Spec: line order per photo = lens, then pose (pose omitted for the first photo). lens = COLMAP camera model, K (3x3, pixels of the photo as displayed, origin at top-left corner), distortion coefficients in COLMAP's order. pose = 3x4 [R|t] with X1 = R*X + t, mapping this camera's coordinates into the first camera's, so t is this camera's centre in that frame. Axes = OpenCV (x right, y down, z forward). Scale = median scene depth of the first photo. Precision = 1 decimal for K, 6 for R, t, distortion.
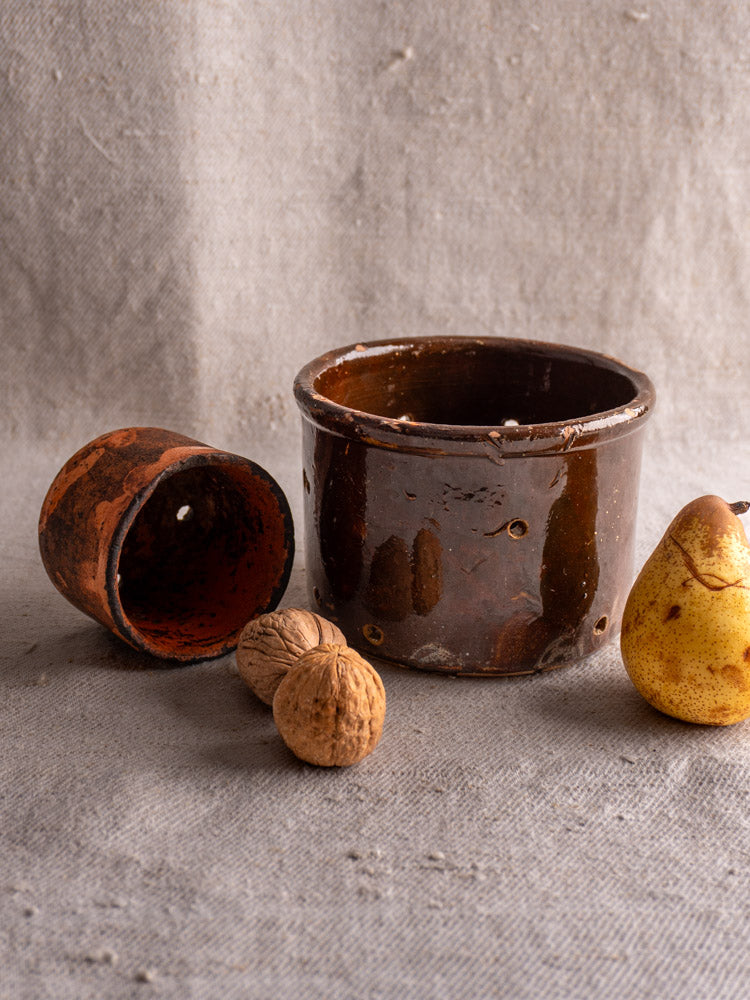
lens RADIAL K [[1643.9, 0, 405.3], [0, 1643.9, 426.1], [0, 0, 1]] dist [-0.016445, 0.139588]
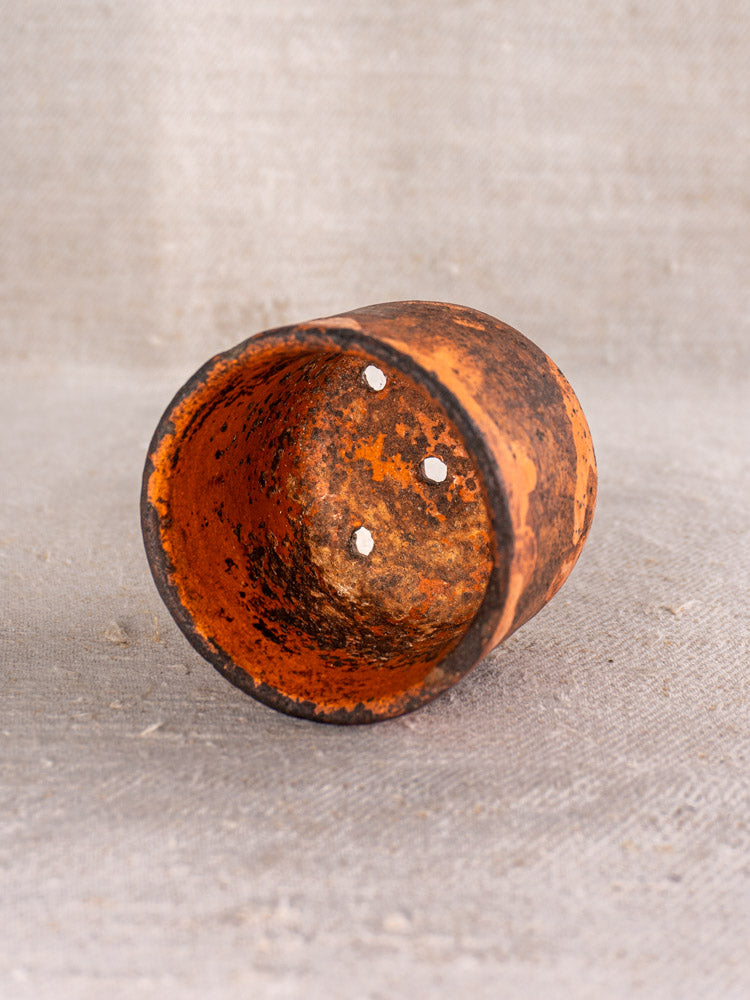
lens RADIAL K [[1913.1, 0, 377.9], [0, 1913.1, 330.0], [0, 0, 1]] dist [-0.007814, 0.128120]
pose [[0.996027, 0.004398, -0.088939, 0.061800], [-0.013280, 0.994946, -0.099529, 0.119487], [0.088052, 0.100314, 0.991052, 0.330960]]
